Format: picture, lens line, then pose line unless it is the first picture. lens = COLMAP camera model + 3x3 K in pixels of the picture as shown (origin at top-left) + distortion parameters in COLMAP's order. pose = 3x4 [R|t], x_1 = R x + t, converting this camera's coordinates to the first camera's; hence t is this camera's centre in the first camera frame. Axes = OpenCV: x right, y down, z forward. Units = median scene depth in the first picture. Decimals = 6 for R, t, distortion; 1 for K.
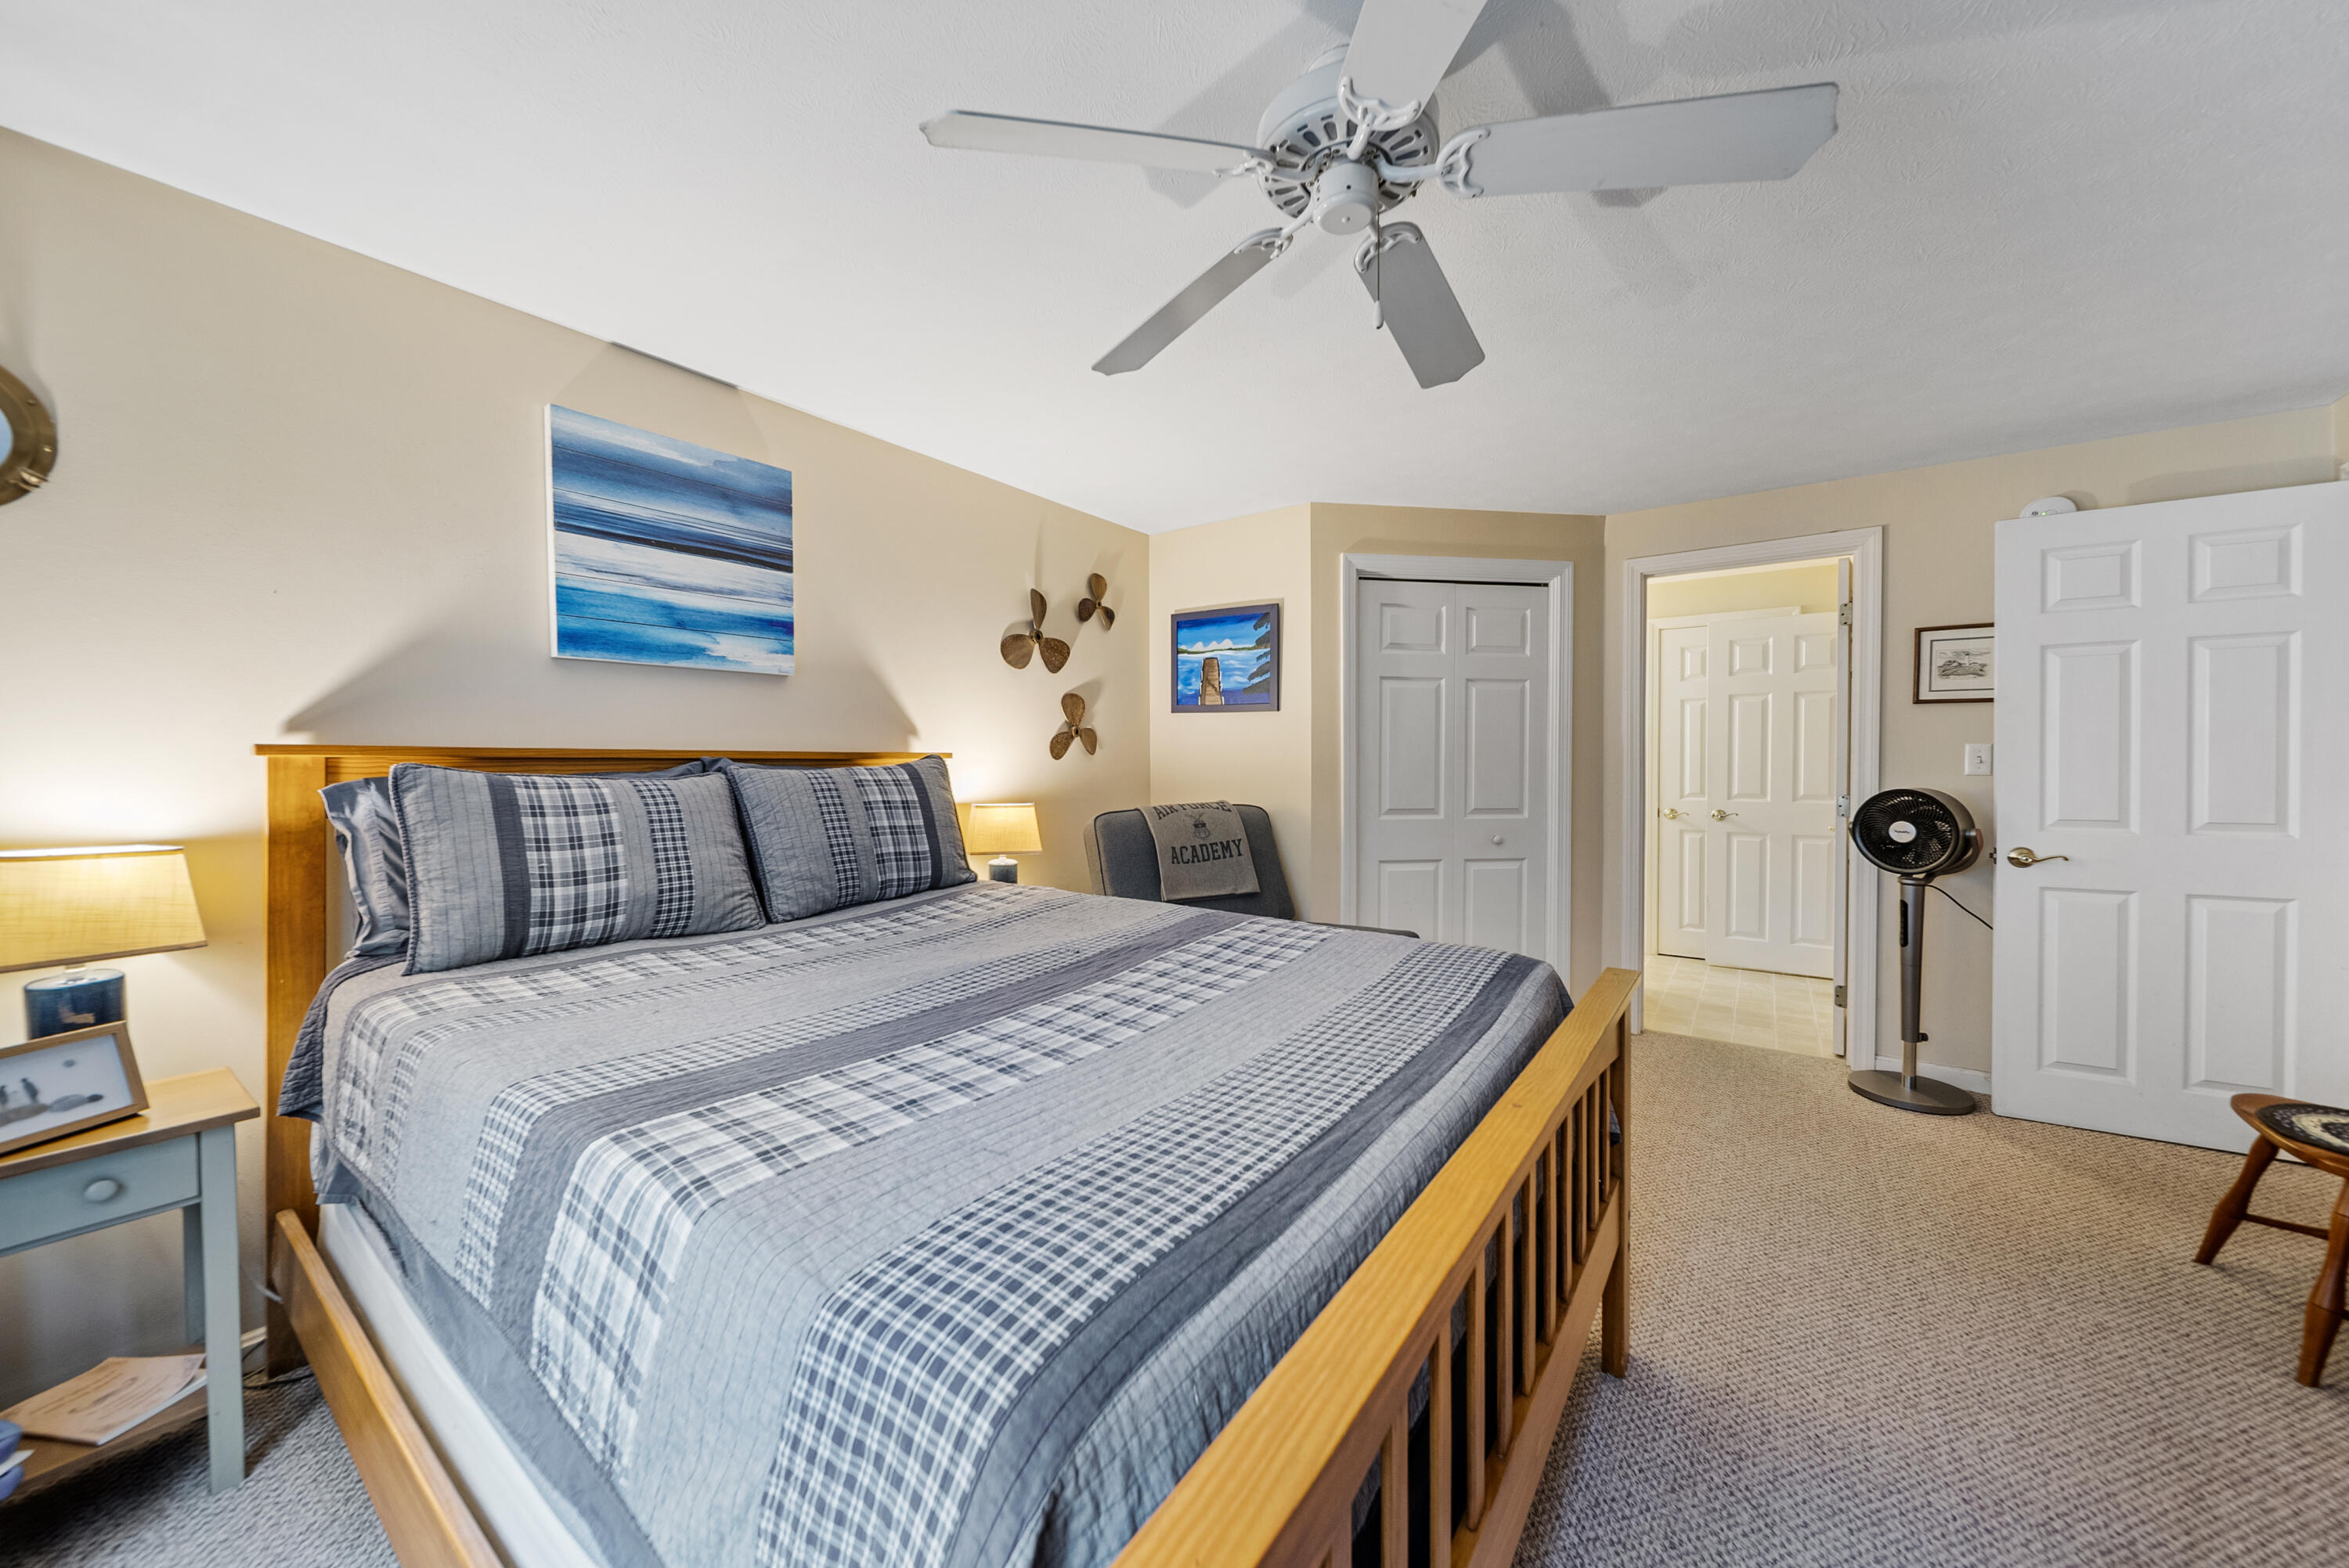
lens RADIAL K [[826.3, 0, 1174.5], [0, 826.3, 784.0], [0, 0, 1]] dist [0.000201, -0.001856]
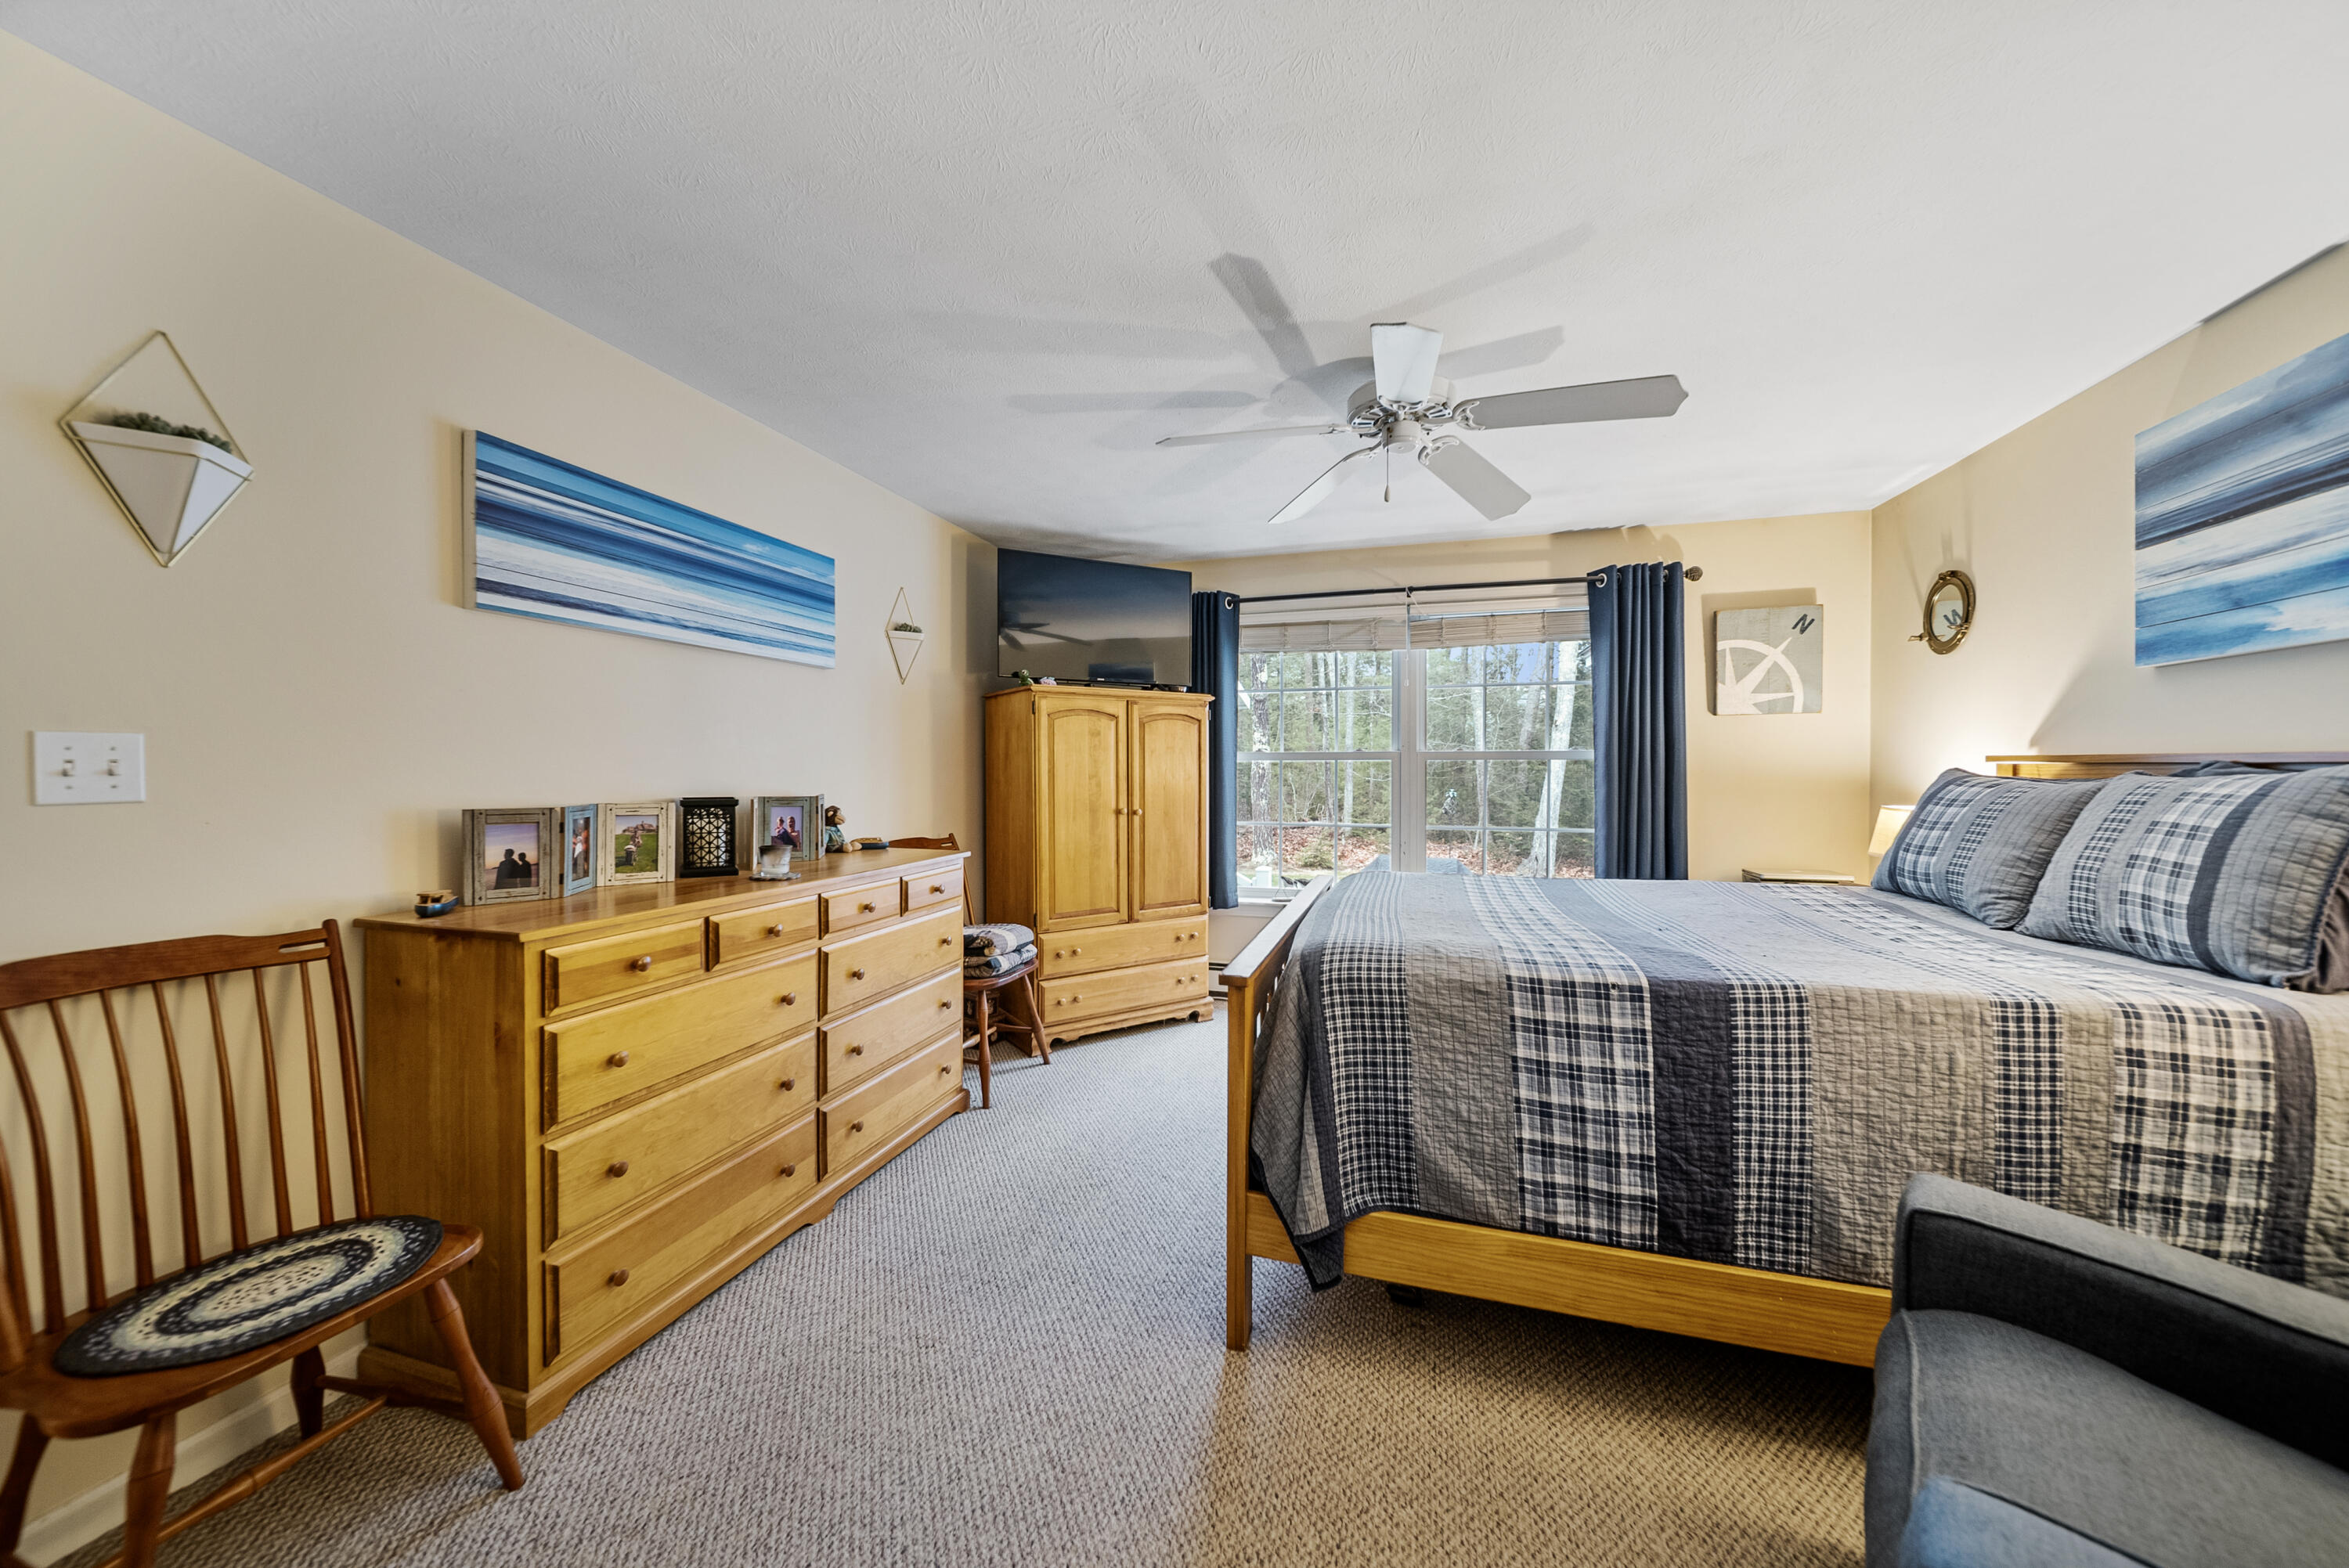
lens RADIAL K [[826.3, 0, 1174.5], [0, 826.3, 784.0], [0, 0, 1]] dist [0.000201, -0.001856]
pose [[-0.941073, 0.002212, -0.338197, 0.768553], [-0.015677, 0.998618, 0.050156, -0.038699], [0.337840, 0.052502, -0.939738, 1.568811]]
